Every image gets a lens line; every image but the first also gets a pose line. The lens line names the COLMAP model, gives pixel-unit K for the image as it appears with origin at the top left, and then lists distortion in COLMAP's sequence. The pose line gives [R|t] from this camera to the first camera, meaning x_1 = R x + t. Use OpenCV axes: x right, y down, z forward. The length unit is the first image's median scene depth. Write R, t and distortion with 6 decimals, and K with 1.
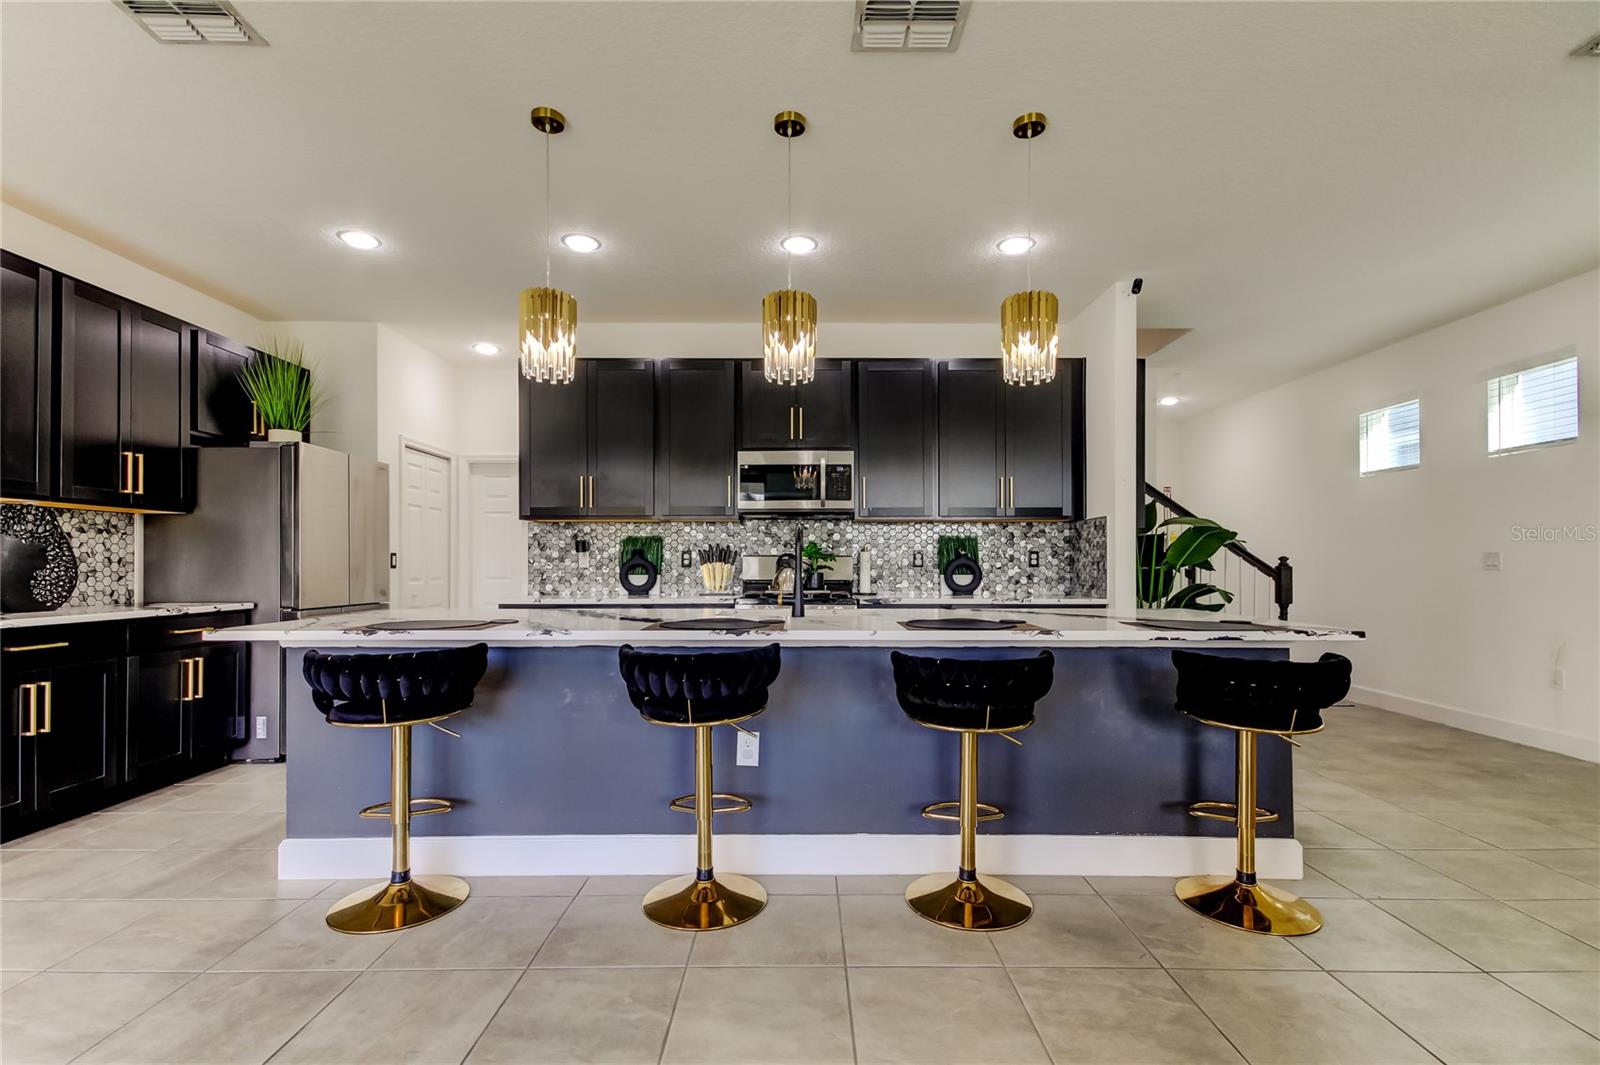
lens RADIAL K [[741.2, 0, 825.8], [0, 741.2, 551.1], [0, 0, 1]] dist [0.015543, -0.005523]
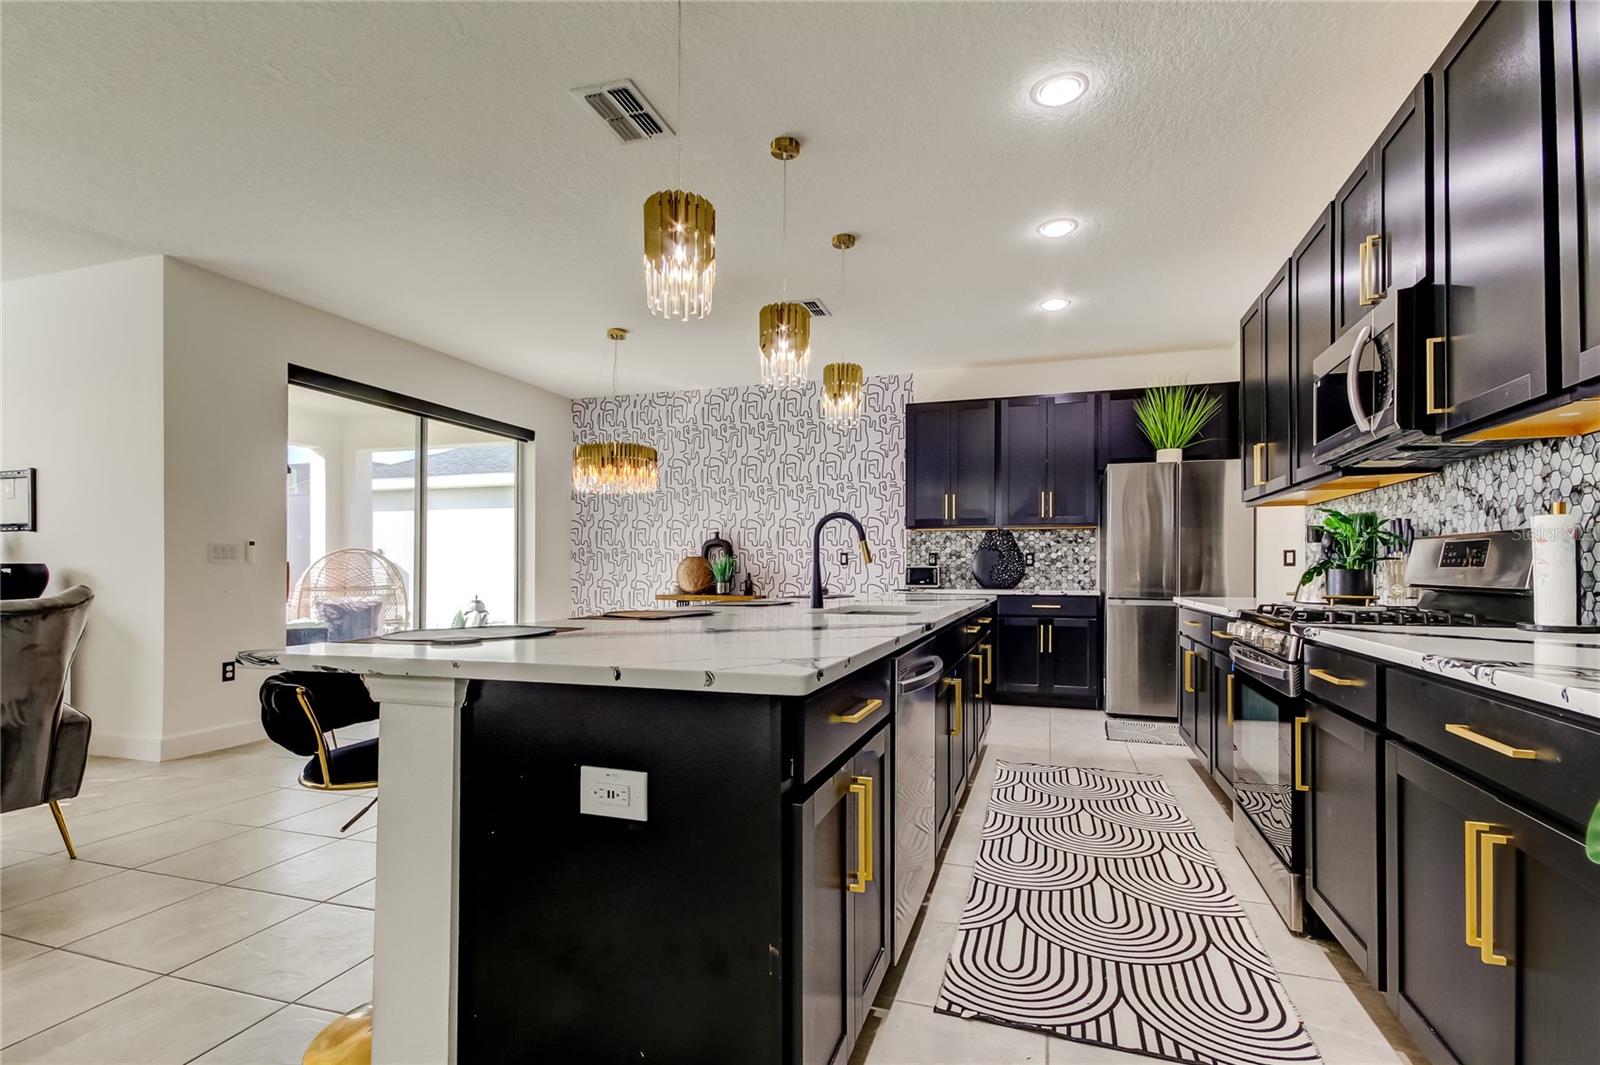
lens RADIAL K [[741.2, 0, 827.8], [0, 741.2, 560.3], [0, 0, 1]] dist [0.015543, -0.005523]
pose [[-0.307706, -0.011093, -0.951417, 0.509850], [0.017662, 0.999693, -0.017368, 0.023063], [0.951317, -0.022148, -0.307416, 0.757079]]
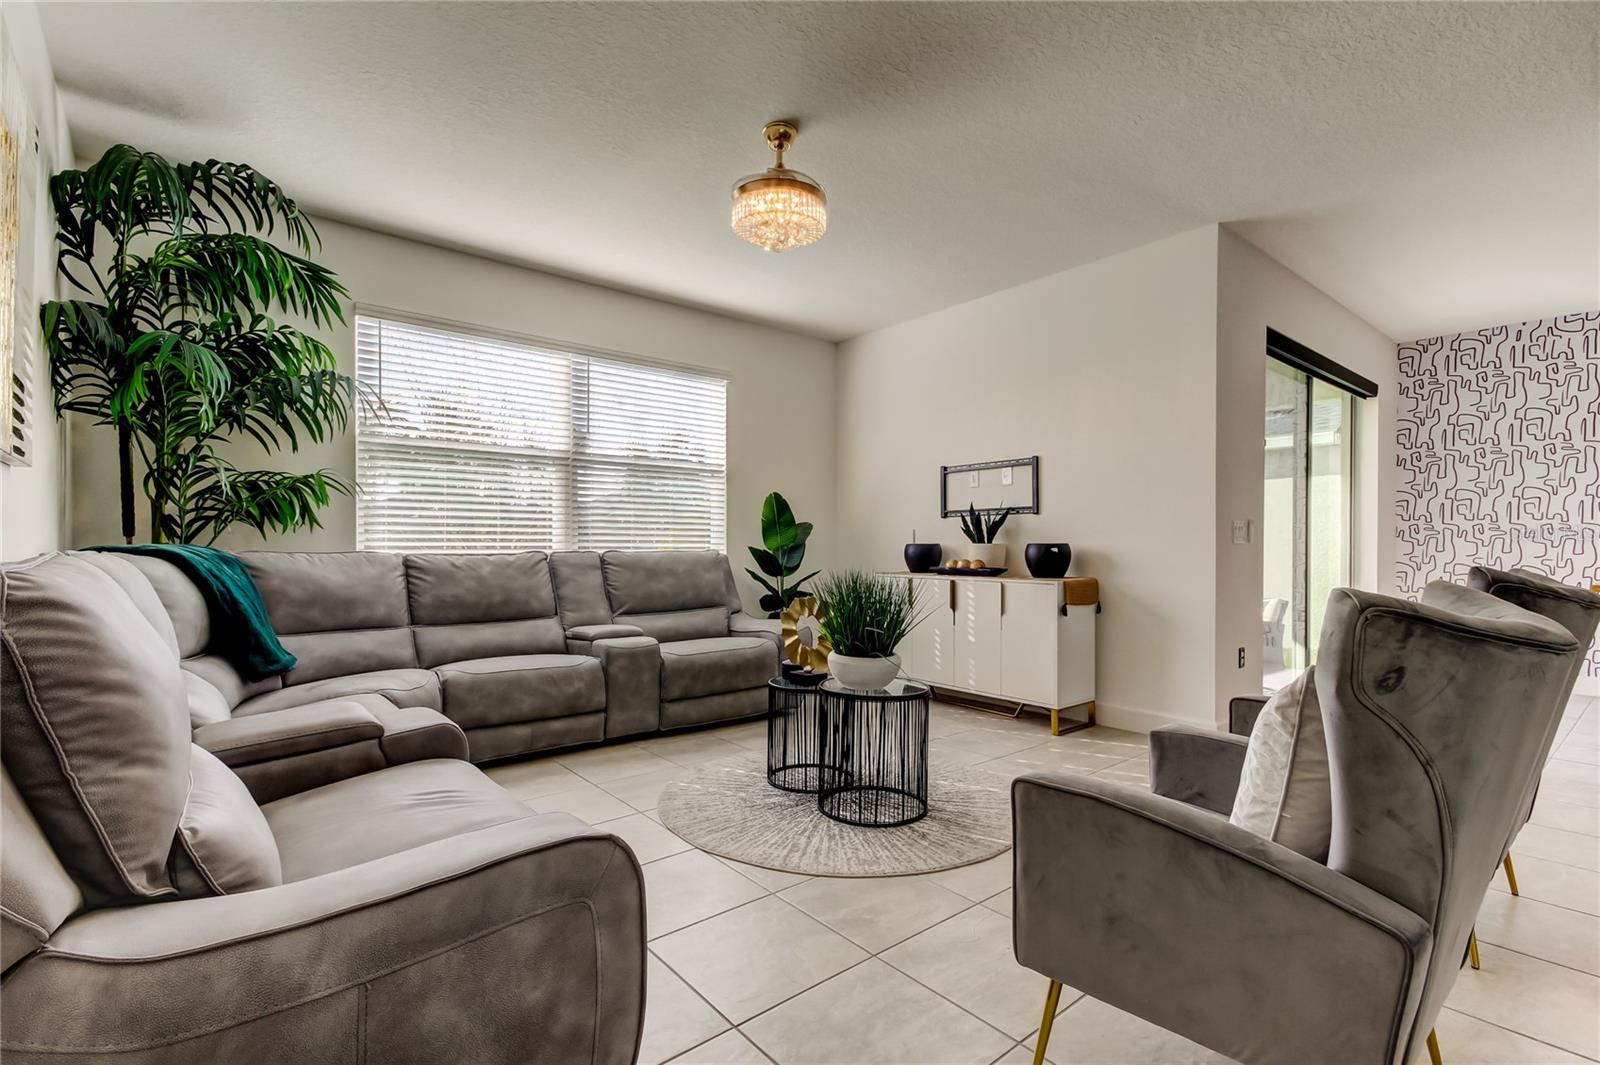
lens RADIAL K [[741.2, 0, 832.2], [0, 741.2, 553.0], [0, 0, 1]] dist [0.015543, -0.005523]
pose [[-0.778937, 0.000730, -0.627102, 0.758440], [0.007616, 0.999937, -0.008297, 0.013496], [0.627056, -0.011239, -0.778893, 0.184639]]
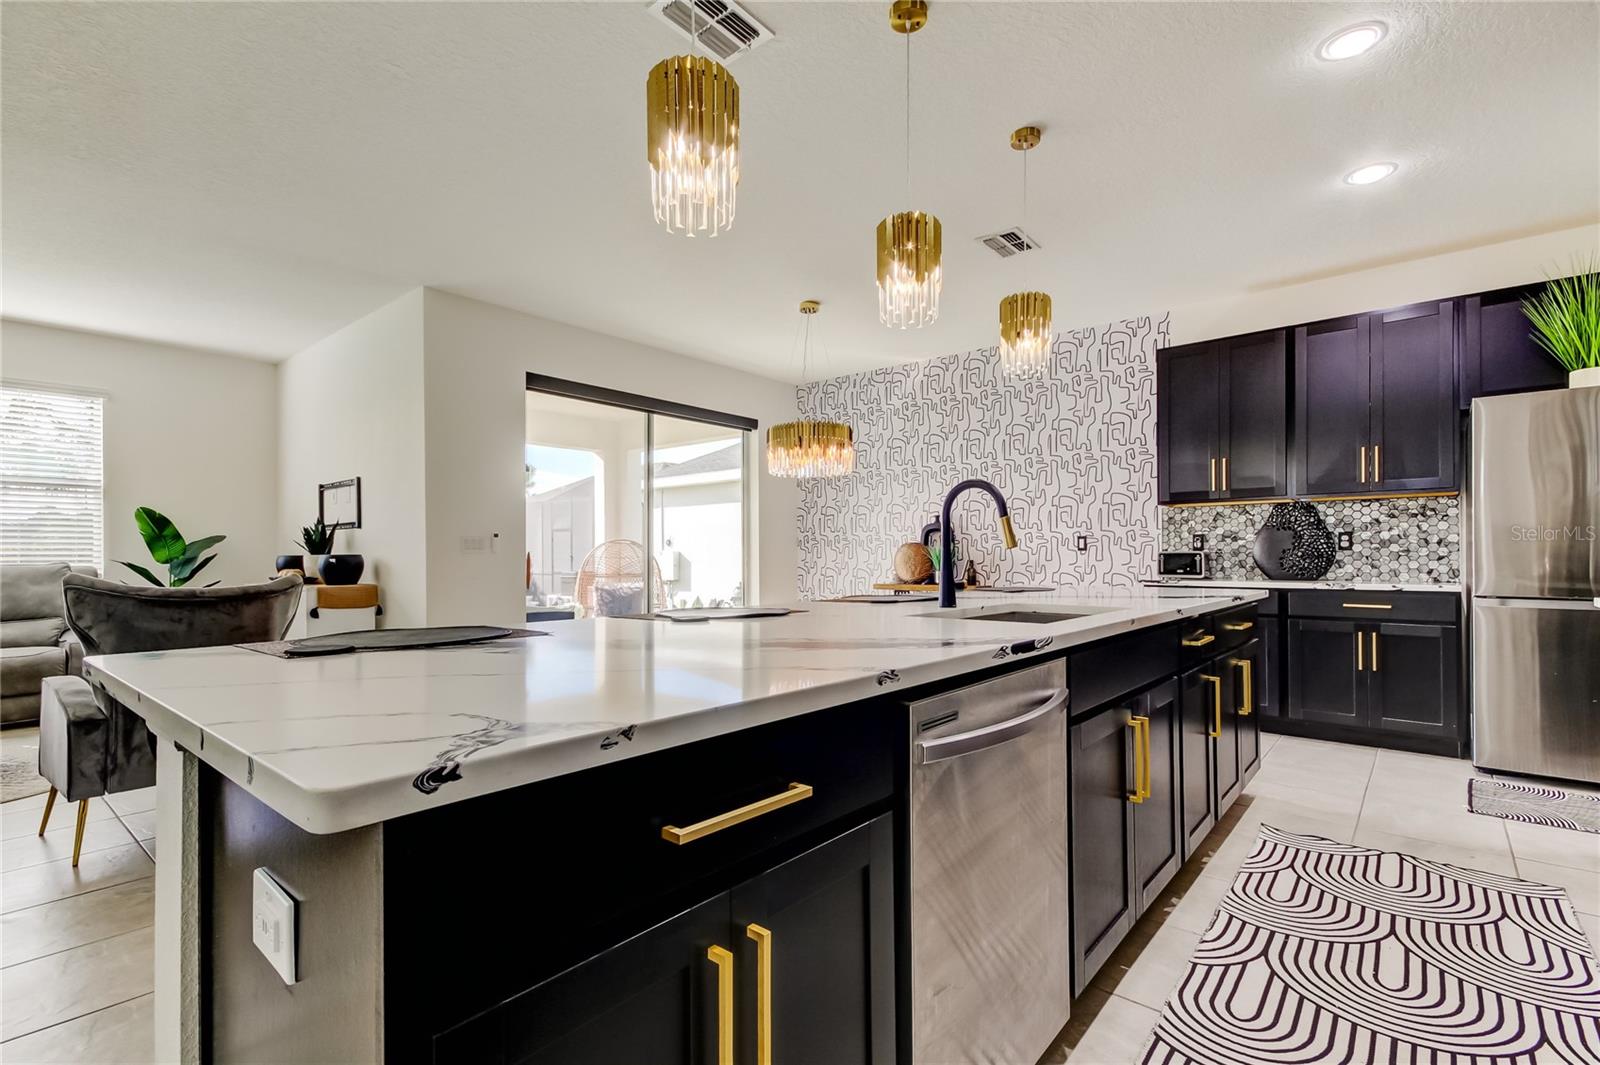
lens RADIAL K [[741.2, 0, 813.9], [0, 741.2, 548.8], [0, 0, 1]] dist [0.015543, -0.005523]
pose [[-0.650838, -0.004140, -0.759205, 0.350669], [0.019408, 0.999568, -0.022089, 0.023226], [0.758968, -0.029111, -0.650476, 0.795679]]
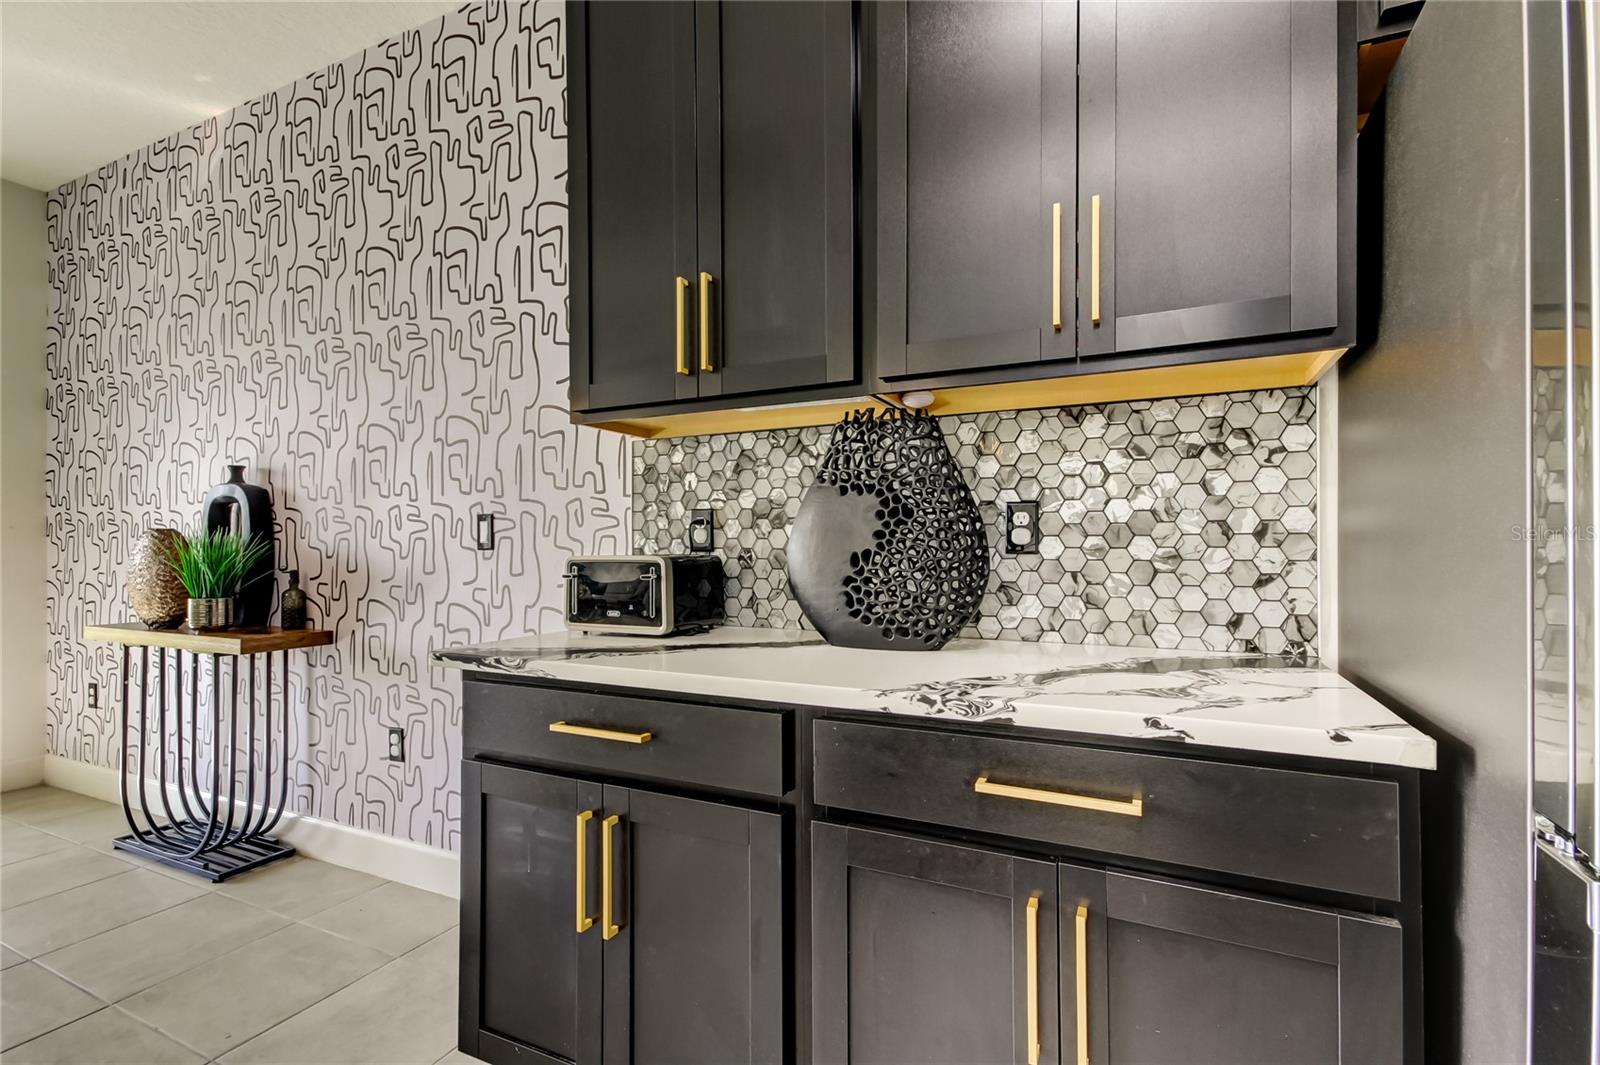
lens RADIAL K [[741.2, 0, 811.0], [0, 741.2, 545.1], [0, 0, 1]] dist [0.015543, -0.005523]
pose [[-0.441947, 0.025606, -0.896676, -0.419807], [0.031637, 0.999416, 0.012947, 0.007071], [0.896483, -0.022646, -0.442499, 0.756095]]
